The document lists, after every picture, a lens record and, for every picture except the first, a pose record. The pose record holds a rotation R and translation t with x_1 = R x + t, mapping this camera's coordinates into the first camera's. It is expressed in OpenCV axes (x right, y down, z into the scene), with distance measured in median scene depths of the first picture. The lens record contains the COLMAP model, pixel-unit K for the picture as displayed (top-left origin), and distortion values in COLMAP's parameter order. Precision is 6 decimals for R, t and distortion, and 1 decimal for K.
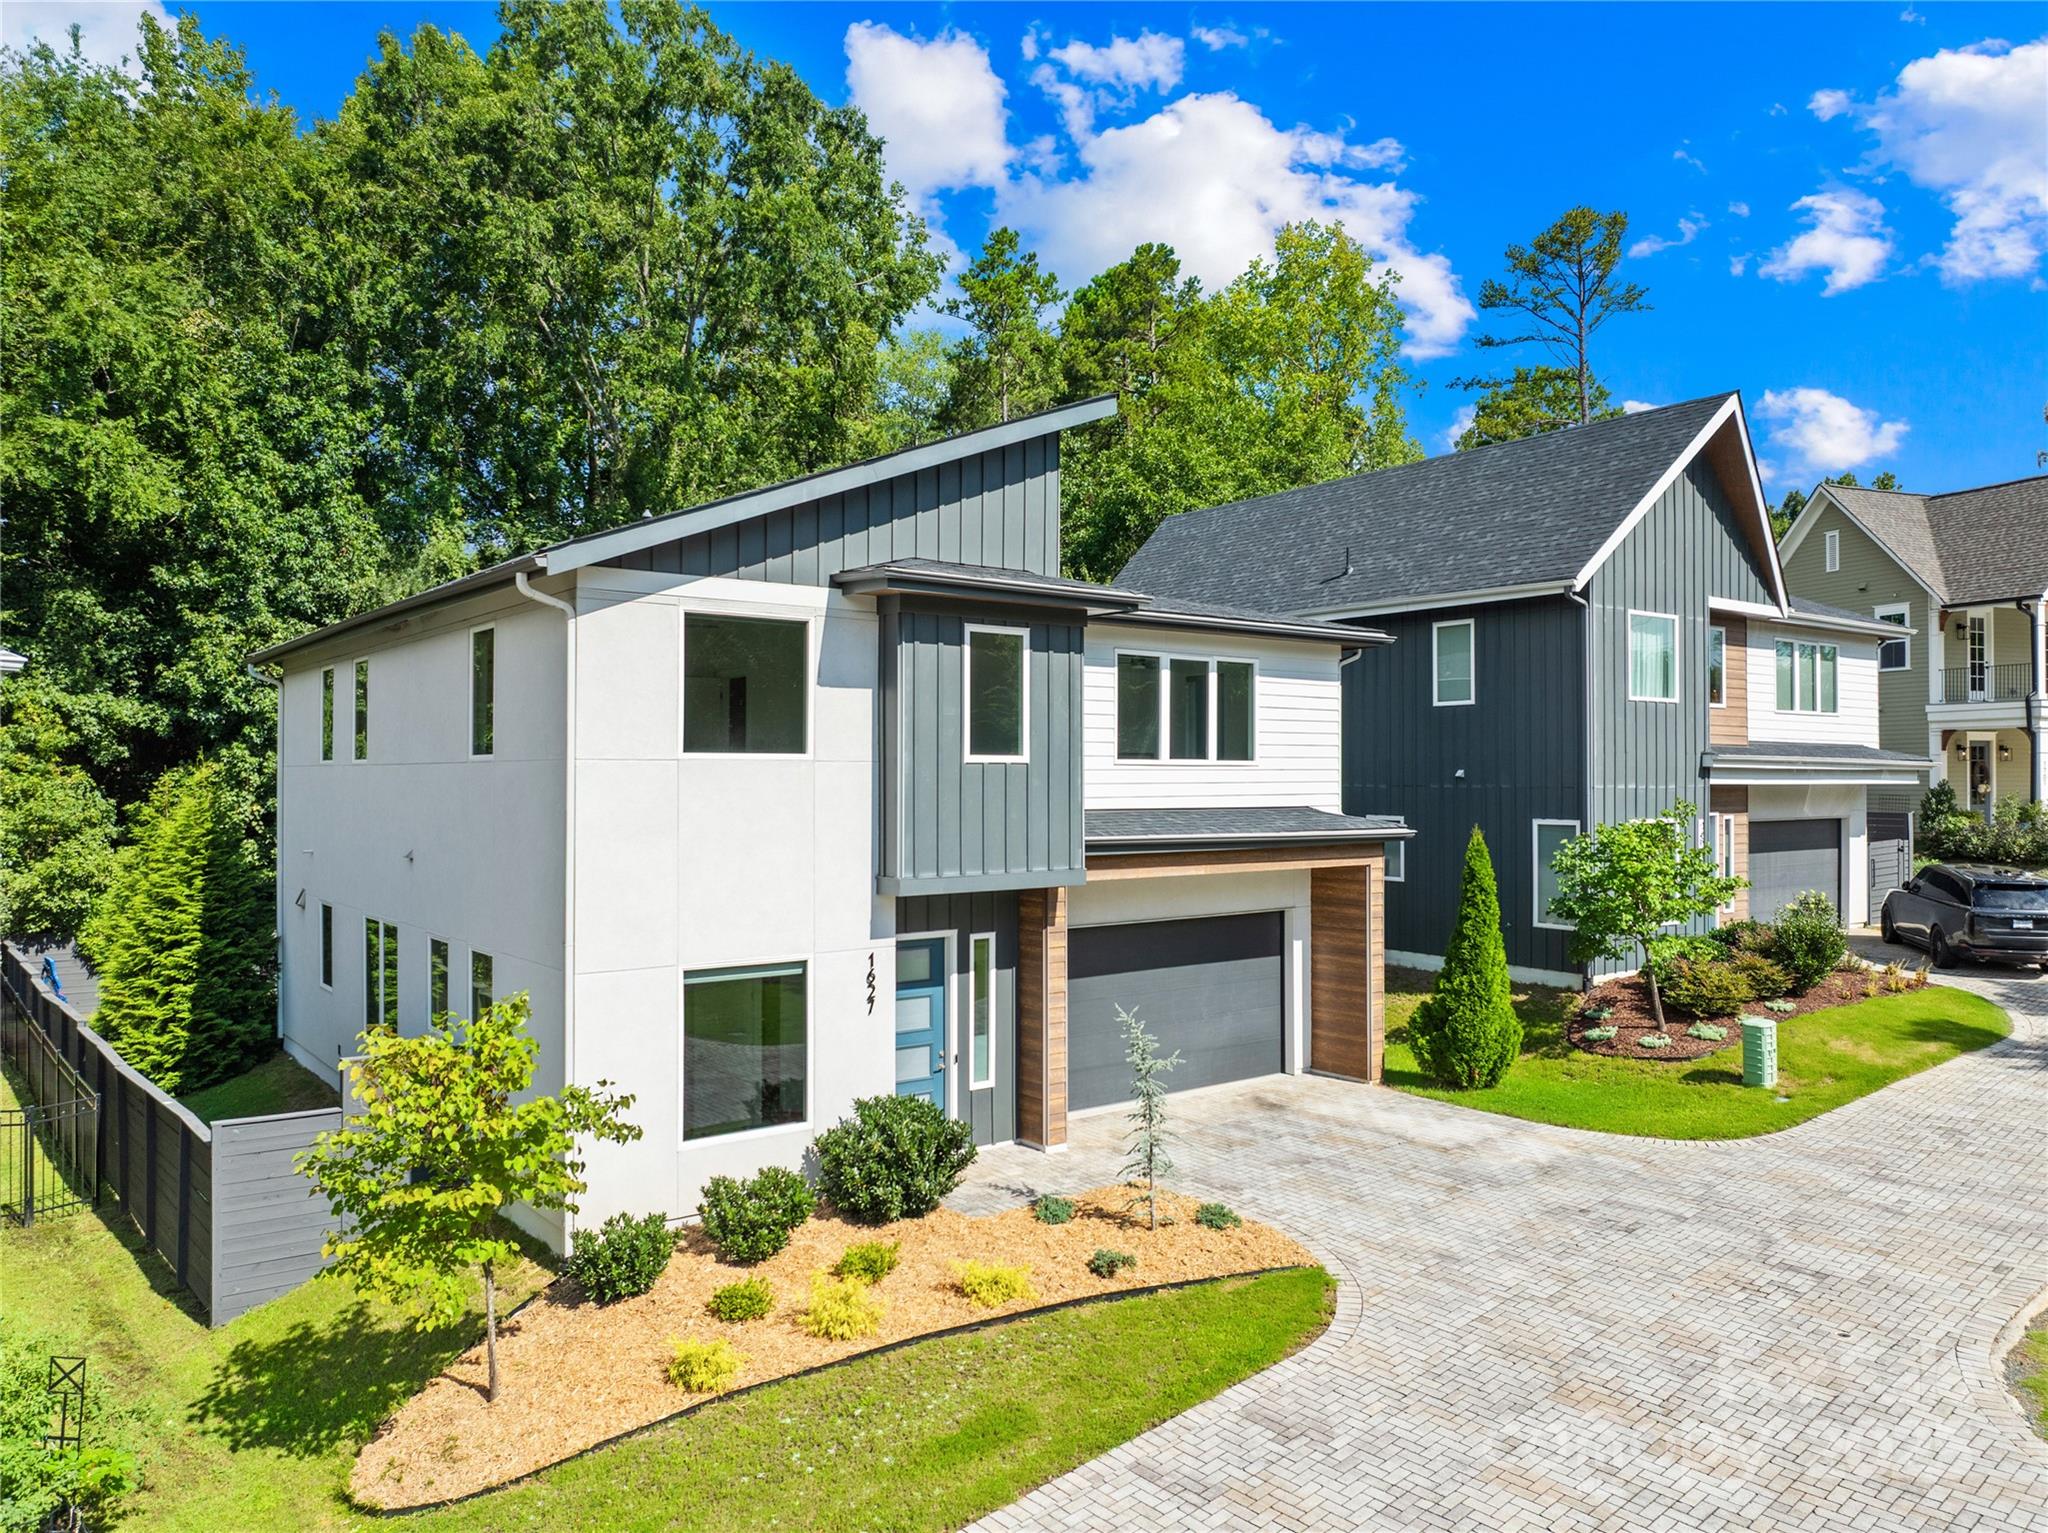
lens RADIAL K [[1450.0, 0, 1033.4], [0, 1450.0, 756.7], [0, 0, 1]] dist [-0.035015, -0.003336]
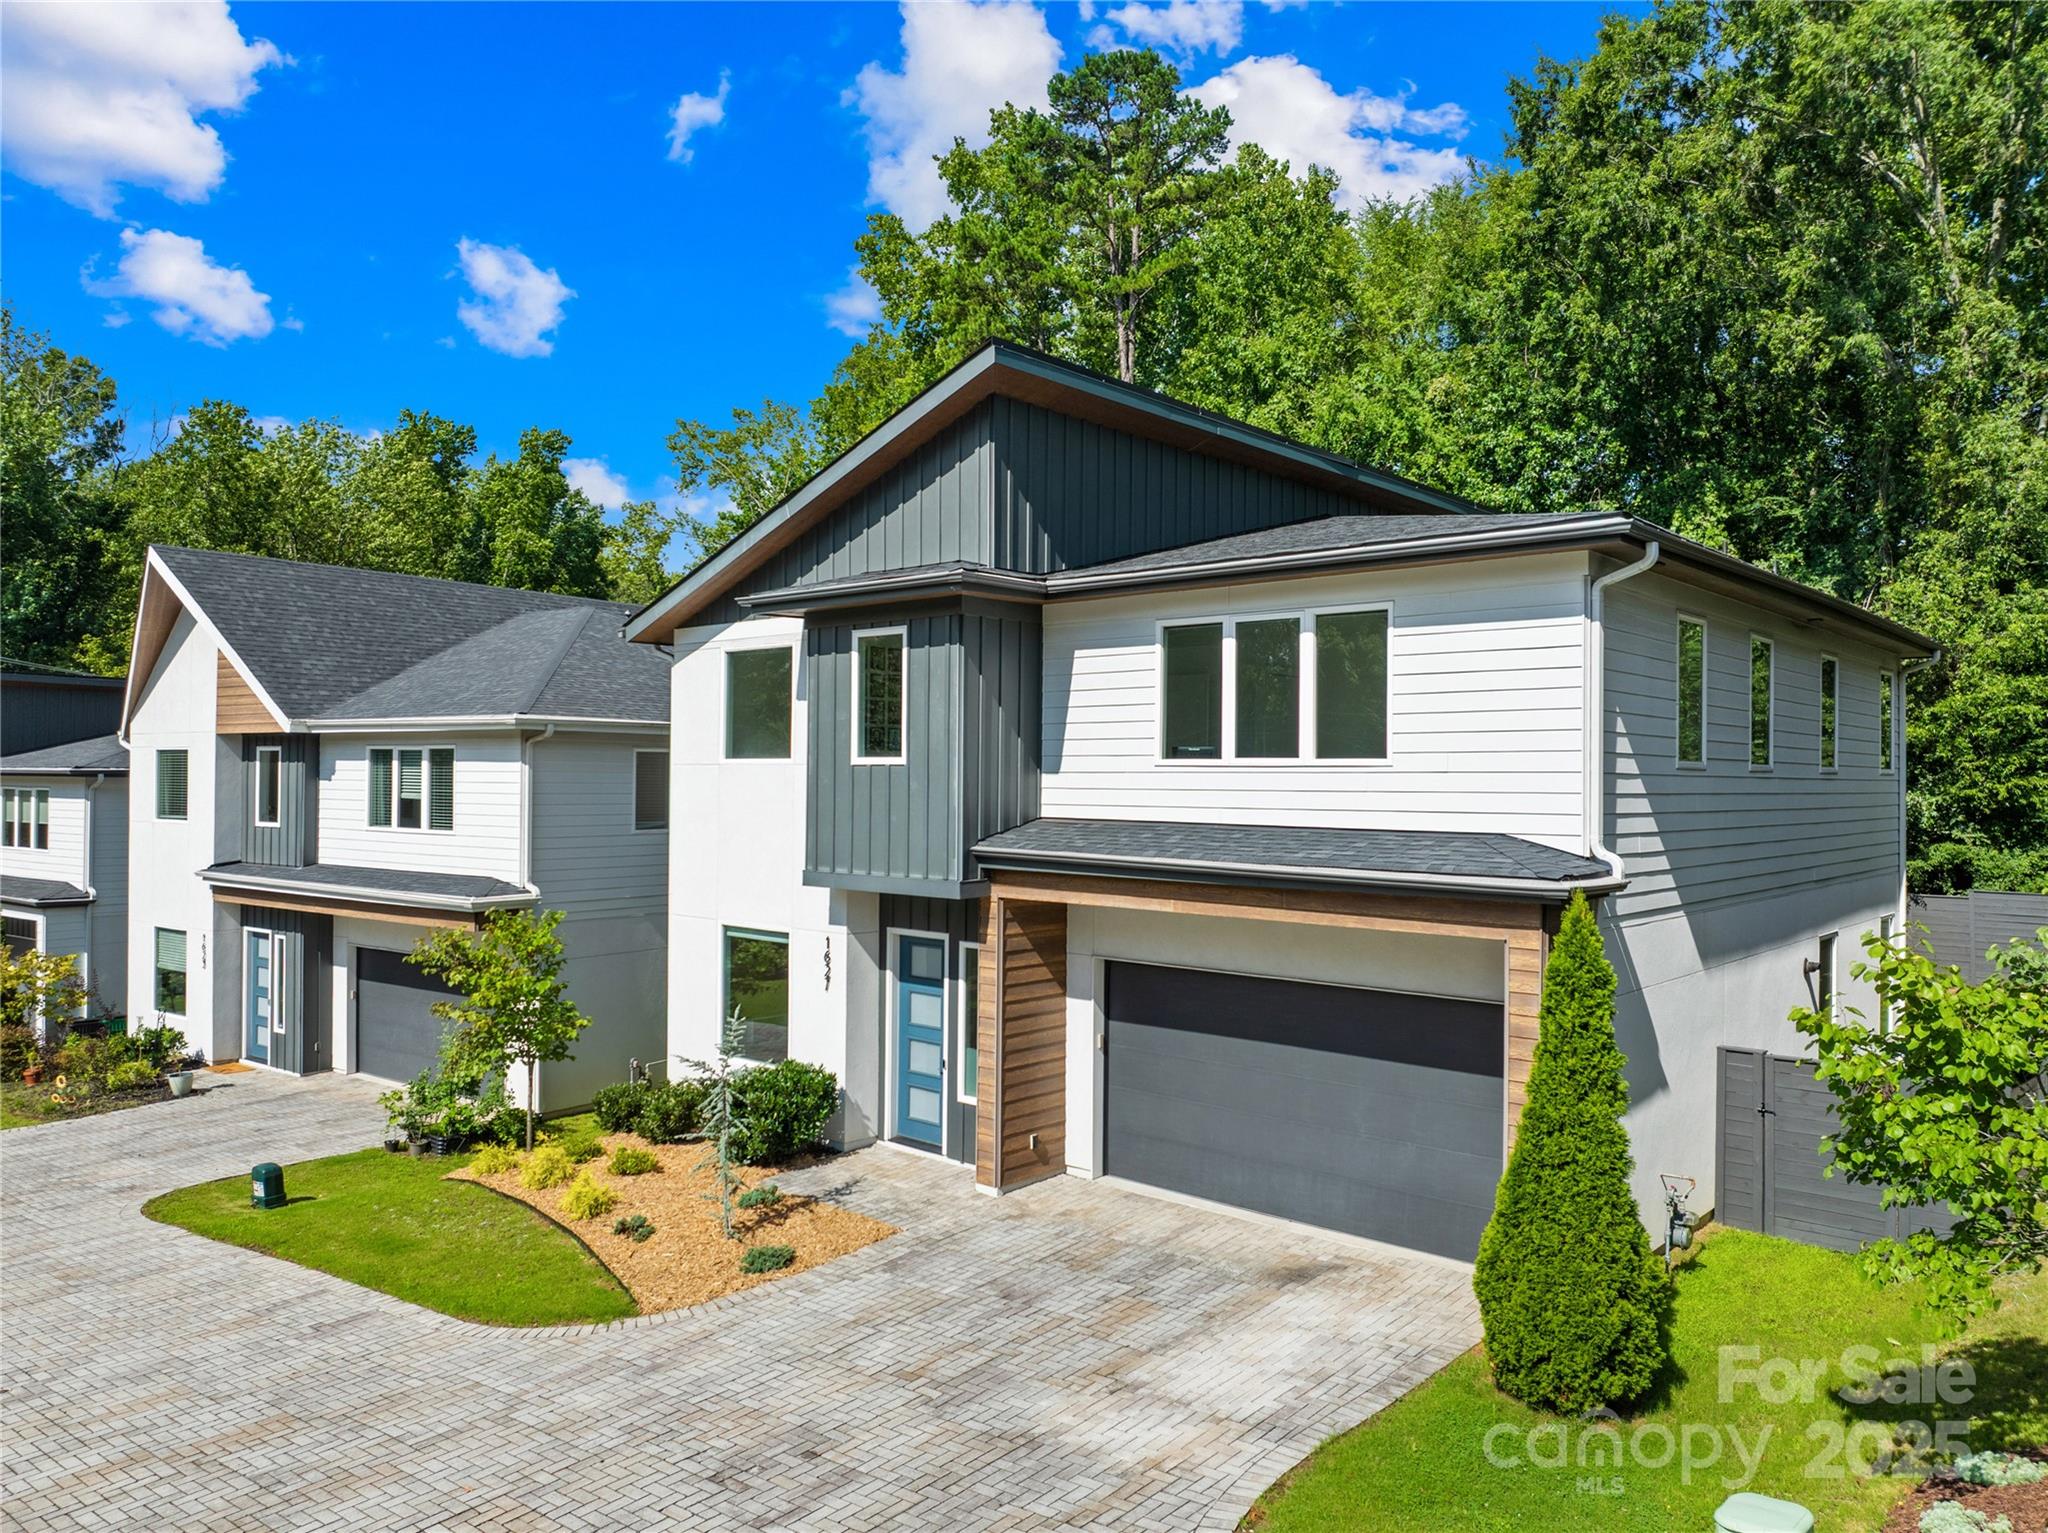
lens RADIAL K [[1453.4, 0, 1032.1], [0, 1453.4, 774.4], [0, 0, 1]] dist [-0.036735, 0.001053]
pose [[0.164209, -0.001440, -0.986424, 0.988510], [0.005484, 0.999985, -0.000547, 0.011907], [0.986410, -0.005320, 0.164215, 0.948640]]
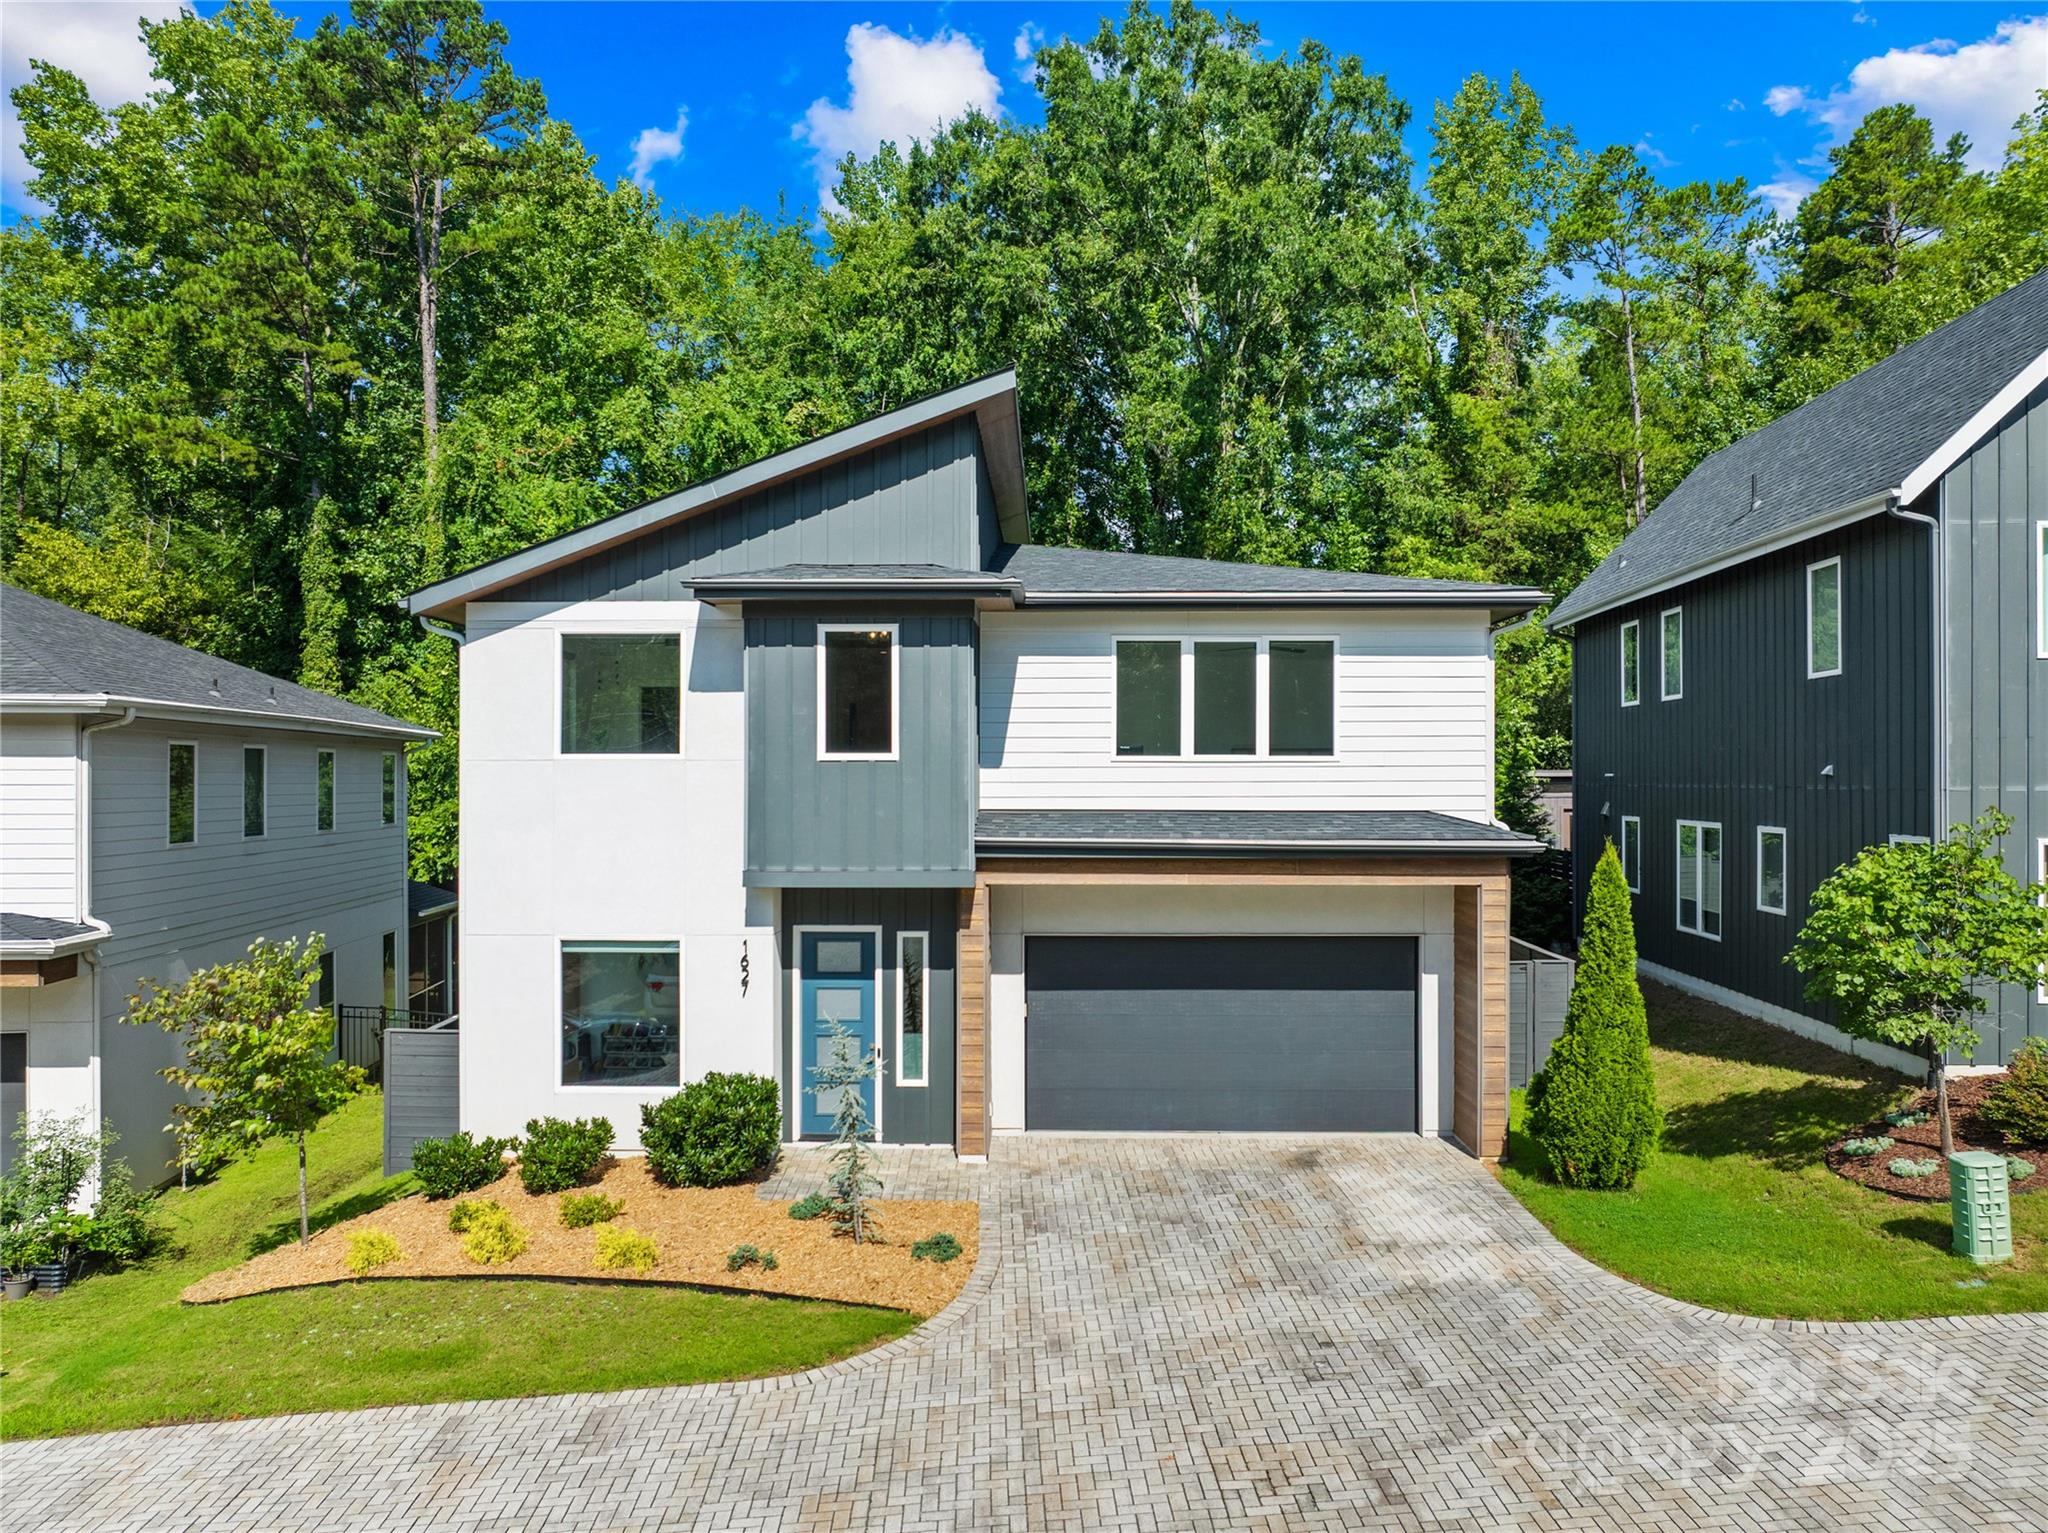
lens RADIAL K [[1453.4, 0, 1032.1], [0, 1453.4, 774.4], [0, 0, 1]] dist [-0.036735, 0.001053]
pose [[0.772628, -0.002506, -0.634854, 0.713940], [0.009168, 0.999932, 0.007210, 0.007596], [0.634793, -0.011391, 0.772598, 0.301270]]
